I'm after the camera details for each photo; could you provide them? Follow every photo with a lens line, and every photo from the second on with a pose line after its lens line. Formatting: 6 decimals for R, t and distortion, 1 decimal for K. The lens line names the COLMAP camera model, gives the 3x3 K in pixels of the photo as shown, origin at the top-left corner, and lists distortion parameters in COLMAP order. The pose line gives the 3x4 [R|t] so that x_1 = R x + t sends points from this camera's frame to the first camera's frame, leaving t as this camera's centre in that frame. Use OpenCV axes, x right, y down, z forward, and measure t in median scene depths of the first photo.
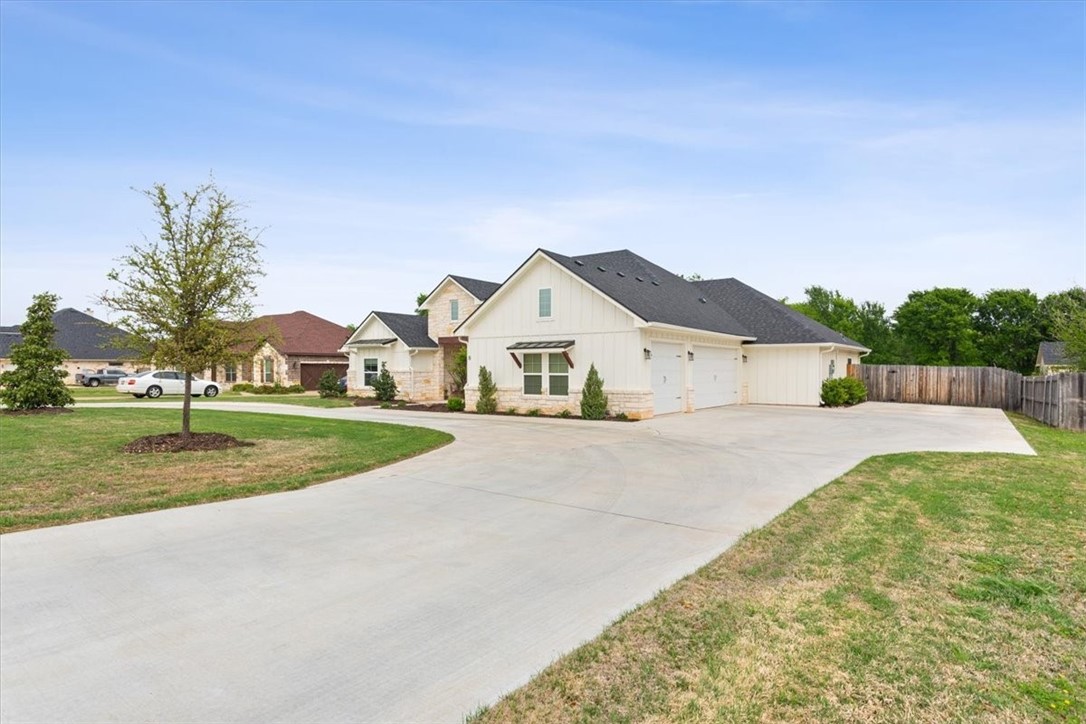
lens RADIAL K [[515.9, 0, 544.0], [0, 515.9, 364.5], [0, 0, 1]] dist [0.006198, 0.000514]
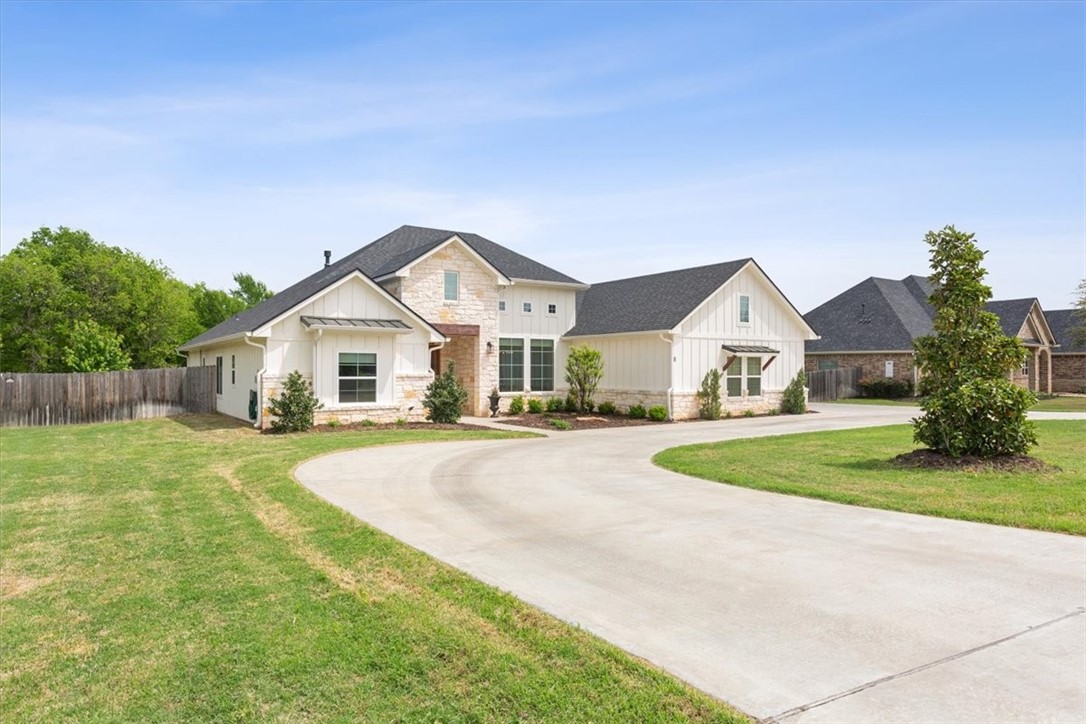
lens RADIAL K [[515.9, 0, 543.5], [0, 515.9, 365.5], [0, 0, 1]] dist [0.006198, 0.000514]
pose [[0.463013, 0.006893, 0.886325, -1.125137], [-0.009750, 0.999949, -0.002683, 0.002468], [-0.886298, -0.007400, 0.463057, 0.872735]]
